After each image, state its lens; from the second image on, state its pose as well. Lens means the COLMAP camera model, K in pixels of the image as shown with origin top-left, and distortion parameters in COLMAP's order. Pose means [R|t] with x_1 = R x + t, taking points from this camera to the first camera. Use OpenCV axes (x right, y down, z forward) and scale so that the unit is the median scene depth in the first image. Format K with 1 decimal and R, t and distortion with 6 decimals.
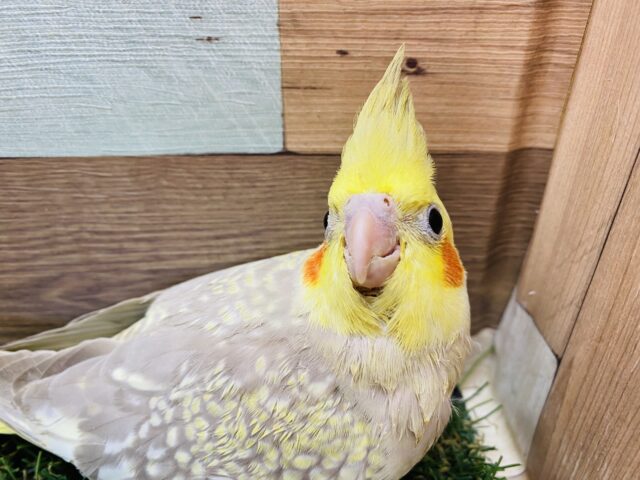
lens RADIAL K [[533.3, 0, 320.0], [0, 533.3, 240.0], [0, 0, 1]] dist [-0.034047, -0.002323]
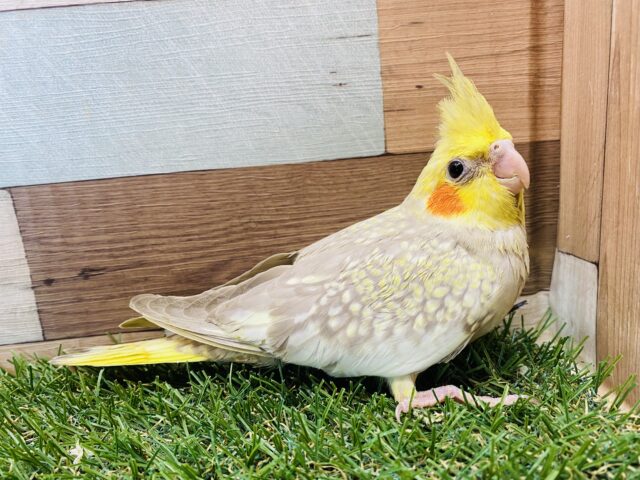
lens RADIAL K [[477.1, 0, 320.0], [0, 477.1, 240.0], [0, 0, 1]] dist [0.001254, -0.006146]
pose [[0.996471, -0.082159, -0.017166, -0.259706], [0.070019, 0.926485, -0.369761, 0.578319], [0.046284, 0.367254, 0.928969, -0.217845]]
